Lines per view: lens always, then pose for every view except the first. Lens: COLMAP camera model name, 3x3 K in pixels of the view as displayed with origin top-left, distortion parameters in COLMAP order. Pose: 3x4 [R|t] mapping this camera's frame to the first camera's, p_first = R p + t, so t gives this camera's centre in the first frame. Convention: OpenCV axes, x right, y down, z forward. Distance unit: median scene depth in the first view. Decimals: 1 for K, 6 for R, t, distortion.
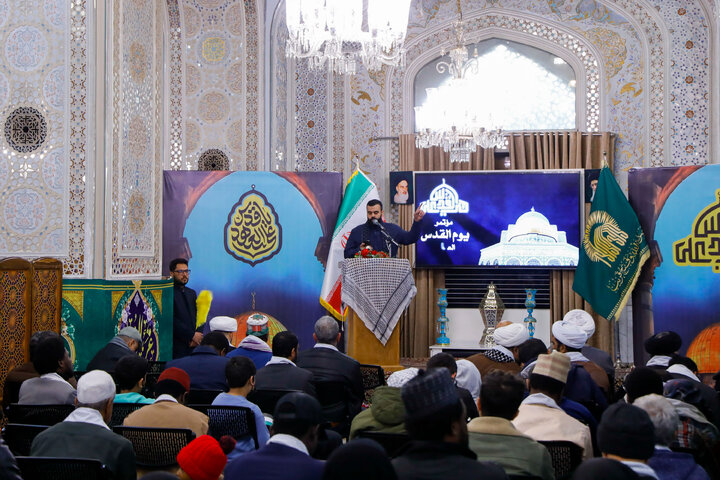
lens RADIAL K [[1487.3, 0, 319.7], [0, 1487.3, 207.7], [0, 0, 1]] dist [0.183299, 0.302671]
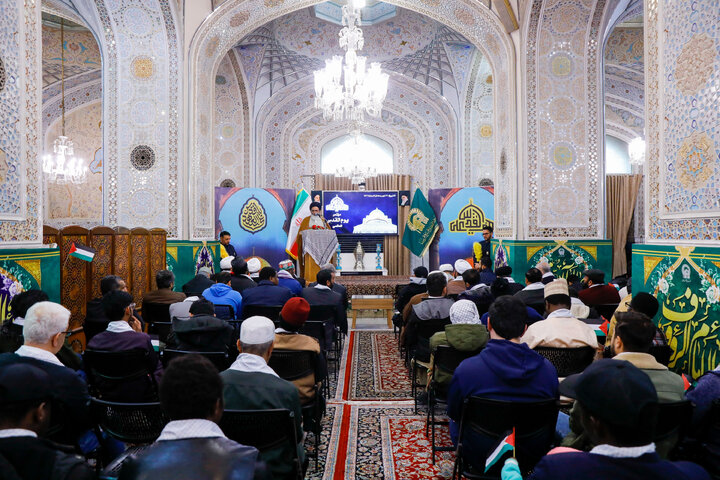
lens RADIAL K [[511.9, 0, 360.0], [0, 511.9, 240.0], [0, 0, 1]] dist [-0.079234, 0.065719]
pose [[0.967739, -0.007684, 0.251838, -0.079589], [-0.003400, 0.999046, 0.043547, 0.016075], [-0.251932, -0.042998, 0.966789, 0.280777]]
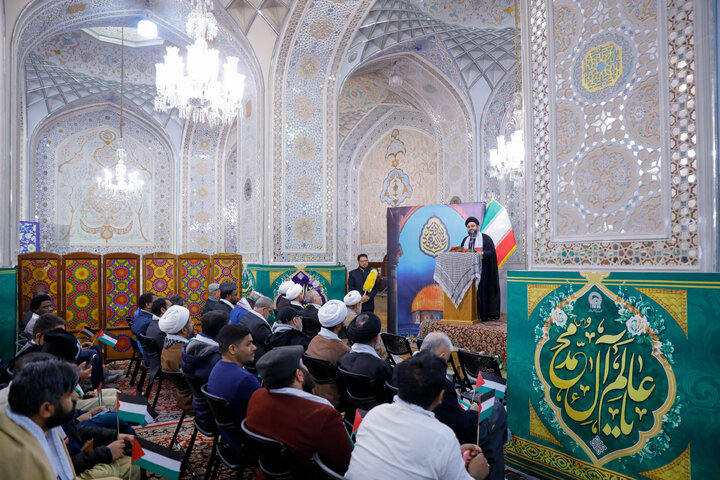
lens RADIAL K [[511.9, 0, 360.0], [0, 511.9, 240.0], [0, 0, 1]] dist [-0.079234, 0.065719]
pose [[0.719596, -0.026145, -0.693901, 0.312943], [0.024961, 0.999619, -0.011779, 0.022258], [0.693944, -0.008844, 0.719974, 0.502881]]
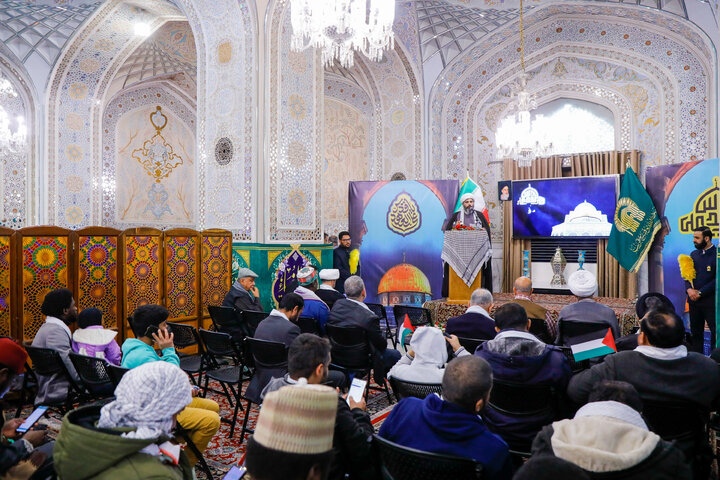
lens RADIAL K [[531.5, 0, 360.0], [0, 531.5, 240.0], [0, 0, 1]] dist [-0.103979, 0.095341]
pose [[0.941843, -0.003046, -0.336038, 0.110171], [0.014581, 0.999388, 0.031807, 0.023082], [0.335736, -0.034857, 0.941311, 0.418028]]
